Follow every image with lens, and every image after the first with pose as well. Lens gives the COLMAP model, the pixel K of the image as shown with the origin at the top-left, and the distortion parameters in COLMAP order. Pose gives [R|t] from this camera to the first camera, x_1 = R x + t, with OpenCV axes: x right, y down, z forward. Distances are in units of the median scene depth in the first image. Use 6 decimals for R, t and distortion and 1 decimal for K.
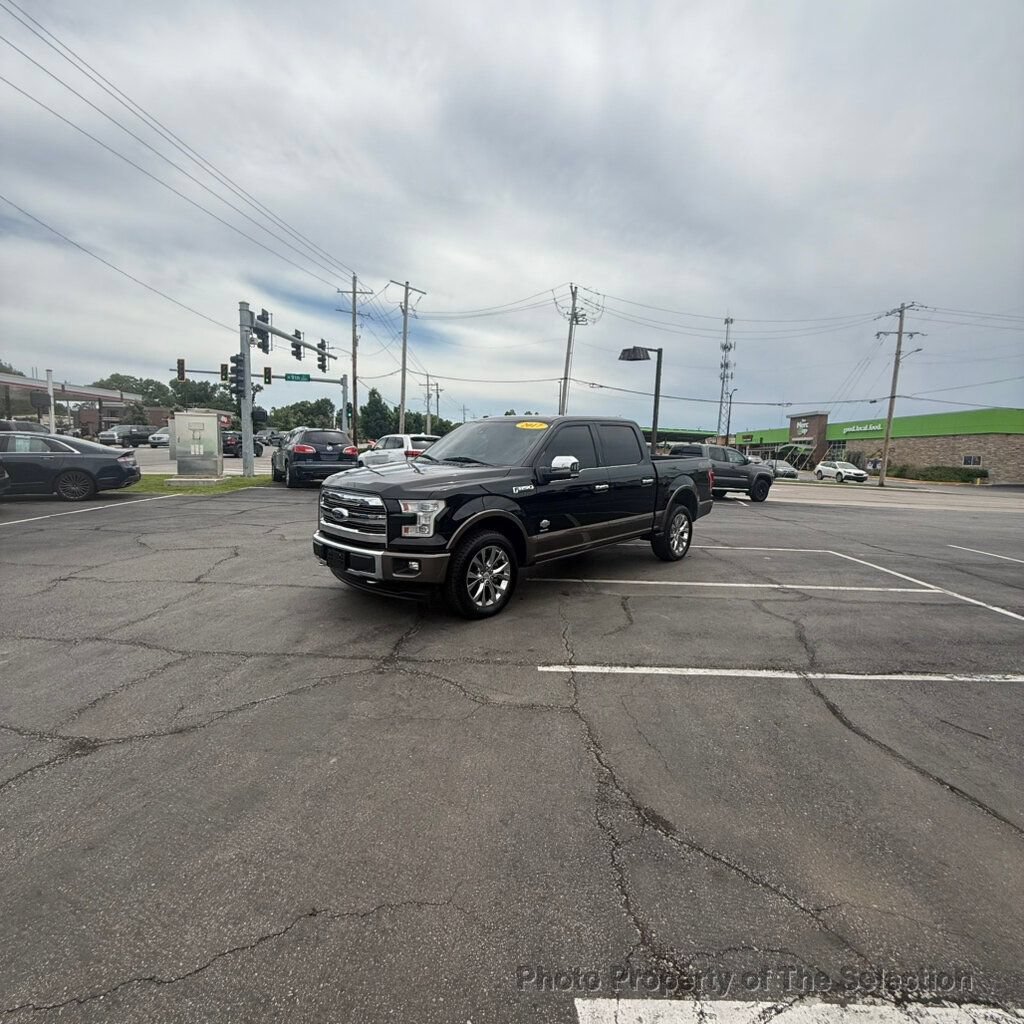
lens RADIAL K [[542.1, 0, 510.0], [0, 542.1, 503.1], [0, 0, 1]] dist [0.001098, -0.001753]
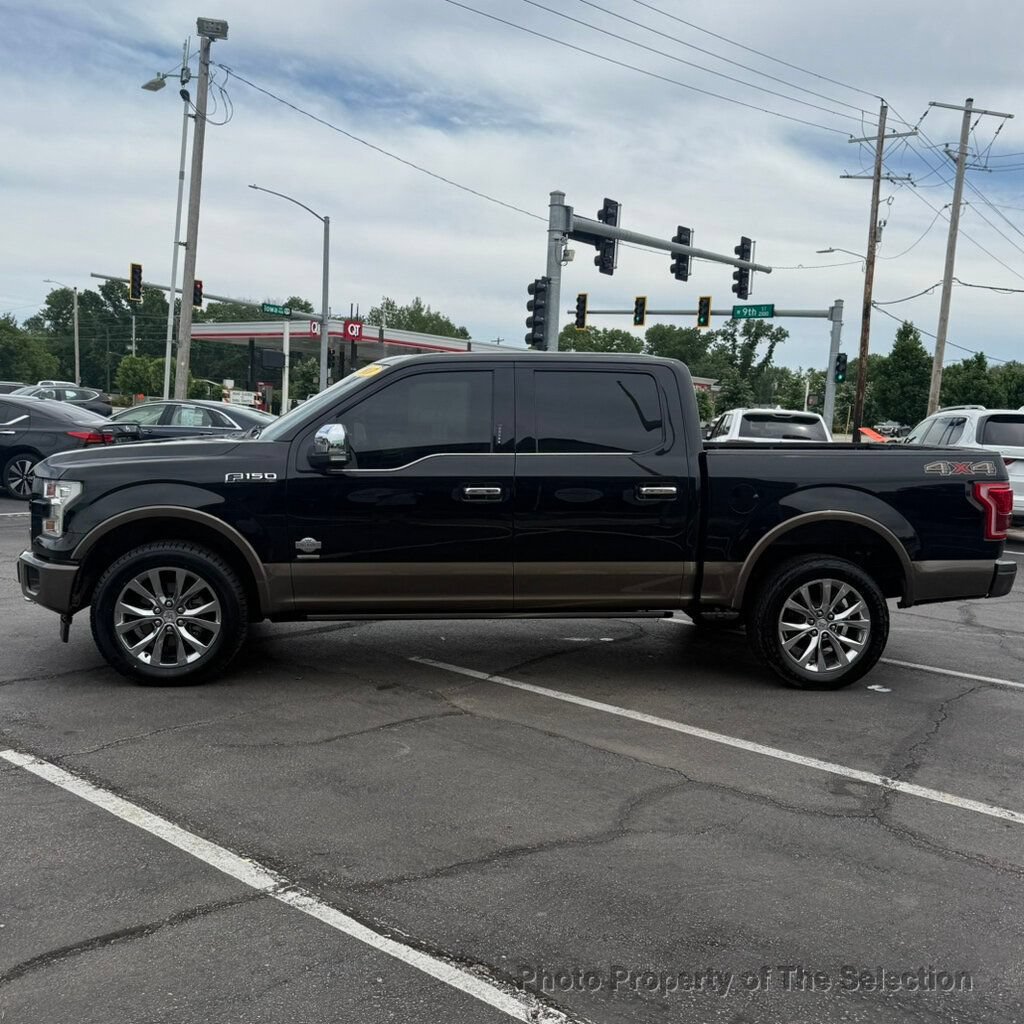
lens RADIAL K [[1037.3, 0, 512.0], [0, 1037.3, 512.0], [0, 0, 1]] dist [0.165675, -0.323407]
pose [[0.766977, 0.064744, -0.638400, 0.419798], [-0.089142, 0.996000, -0.006085, -0.003480], [0.635453, 0.061575, 0.769680, 0.142961]]
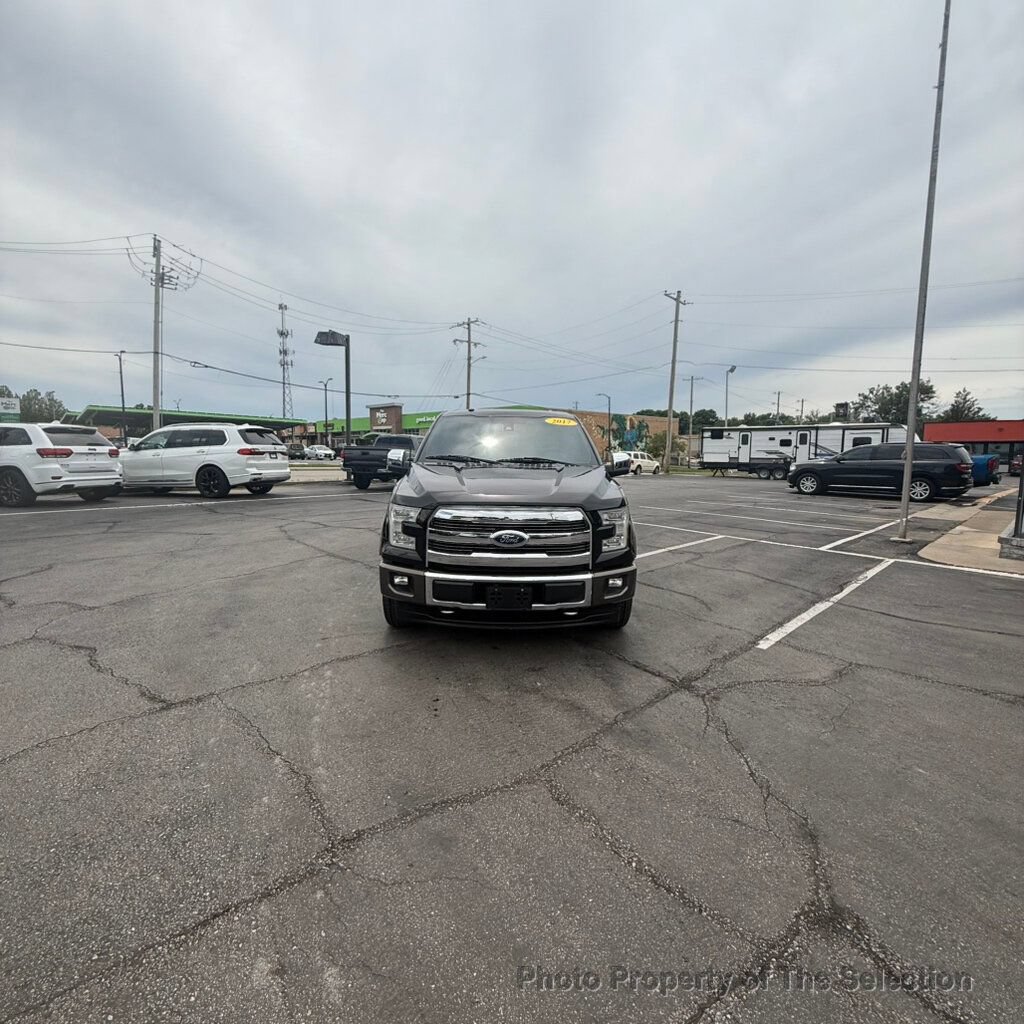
lens RADIAL K [[542.1, 0, 510.0], [0, 542.1, 503.1], [0, 0, 1]] dist [0.001098, -0.001753]
pose [[0.713978, -0.094812, 0.693719, -0.352938], [0.079407, 0.995362, 0.054313, -0.029651], [-0.695650, 0.016308, 0.718195, 0.188183]]
